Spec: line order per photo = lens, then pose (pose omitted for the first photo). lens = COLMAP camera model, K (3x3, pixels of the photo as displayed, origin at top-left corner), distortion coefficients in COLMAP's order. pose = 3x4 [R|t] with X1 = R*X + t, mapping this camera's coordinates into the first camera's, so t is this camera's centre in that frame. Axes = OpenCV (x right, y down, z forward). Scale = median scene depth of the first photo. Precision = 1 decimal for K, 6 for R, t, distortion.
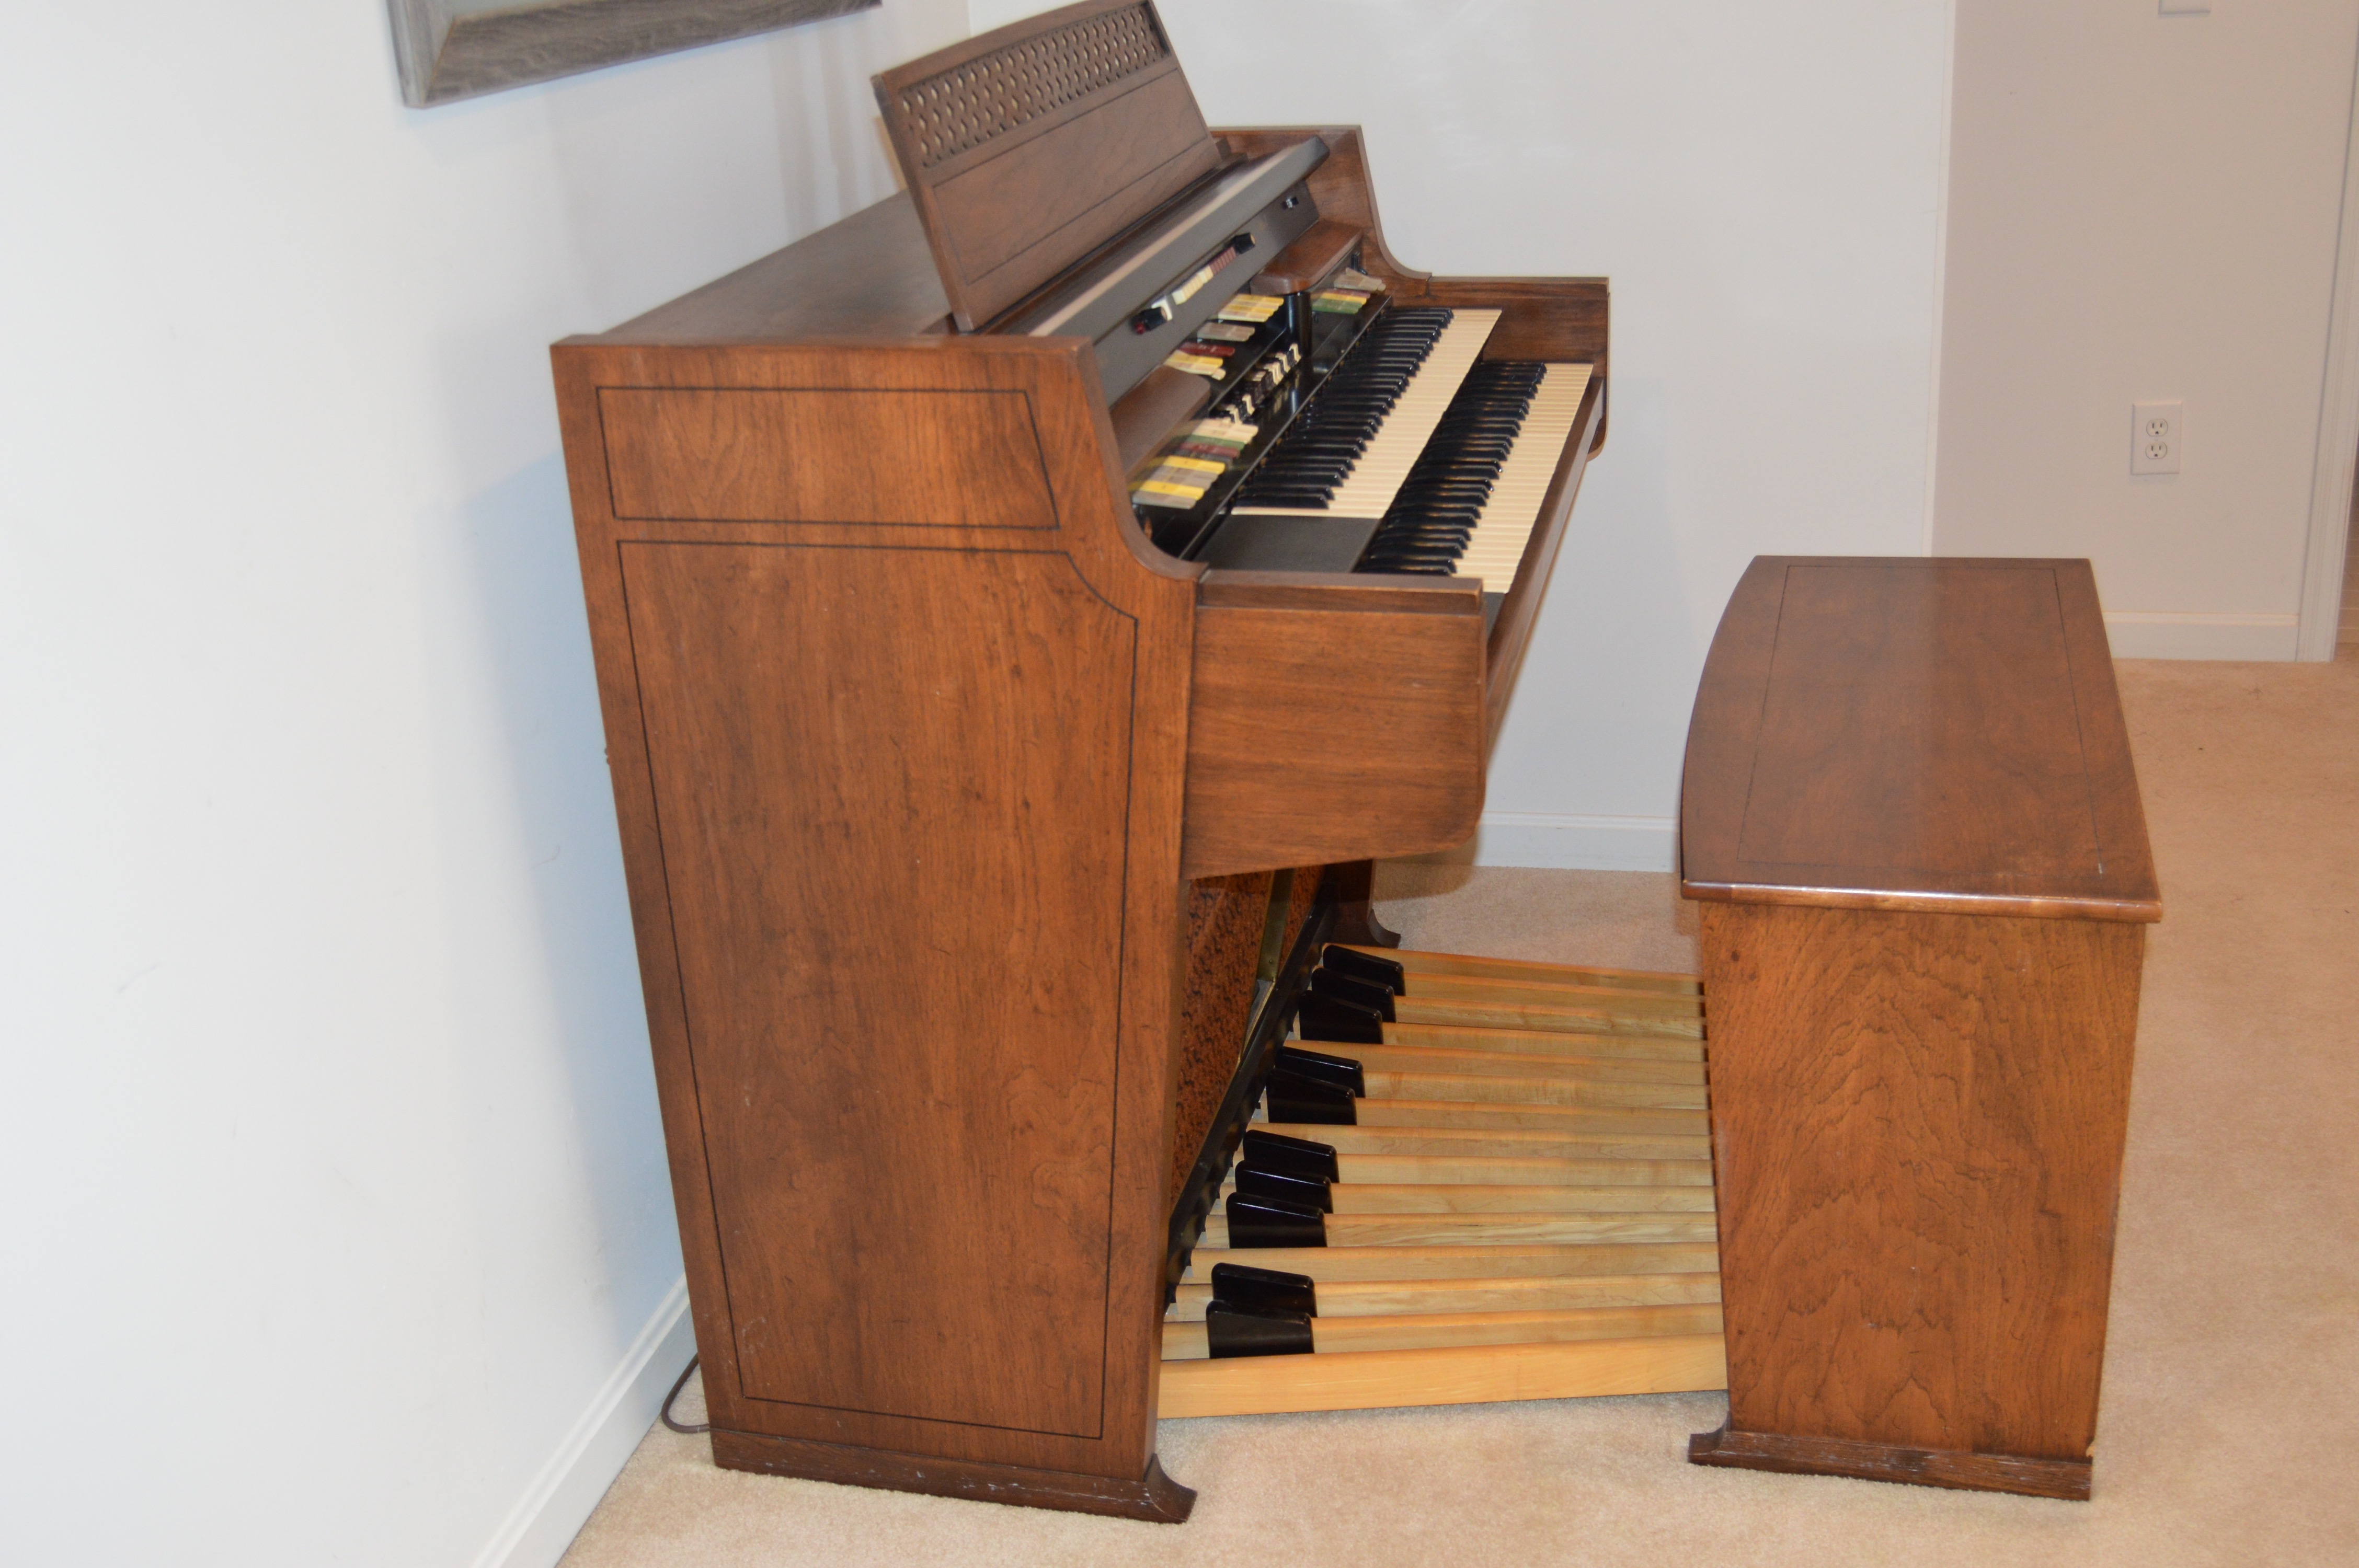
lens RADIAL K [[2388.5, 0, 1196.0], [0, 2388.5, 777.0], [0, 0, 1]] dist [-0.063880, 0.000000]
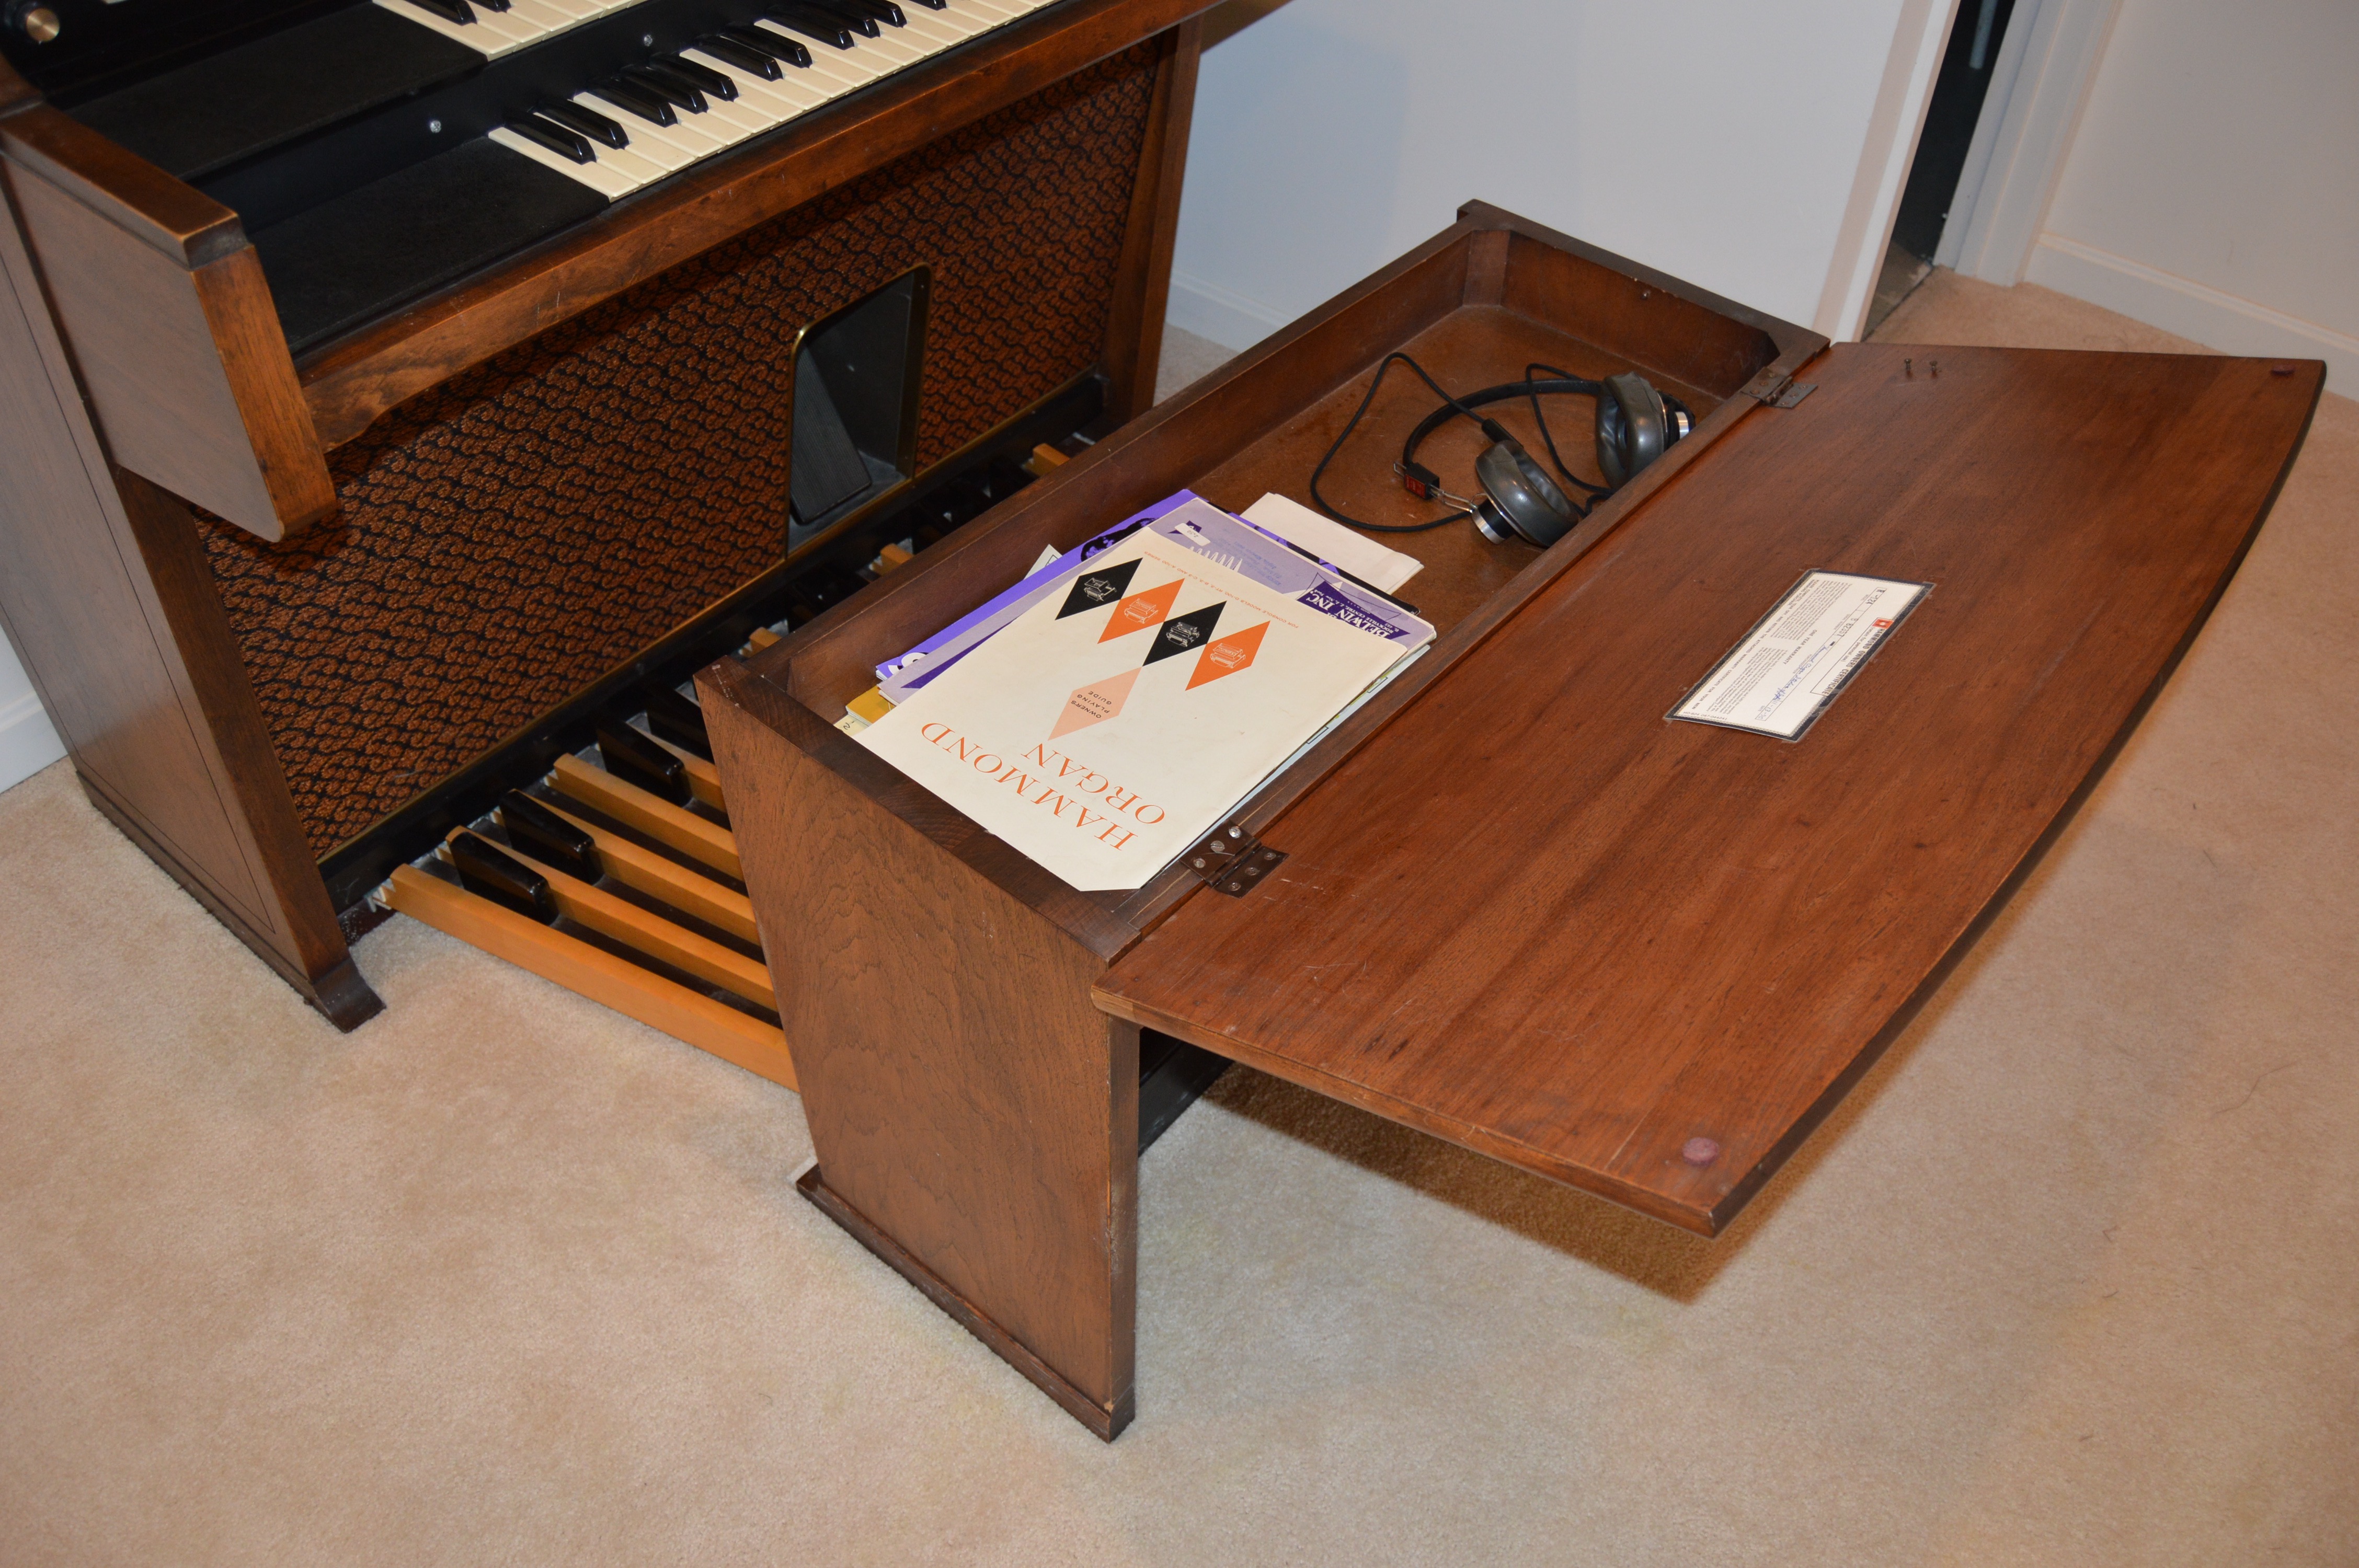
lens RADIAL K [[1867.8, 0, 1181.0], [0, 1867.8, 796.7], [0, 0, 1]] dist [-0.087294, 0.021671]
pose [[0.904409, 0.353701, -0.238620, 0.504204], [-0.232652, 0.877628, 0.419098, -0.197720], [0.357655, -0.323521, 0.876024, 0.516337]]
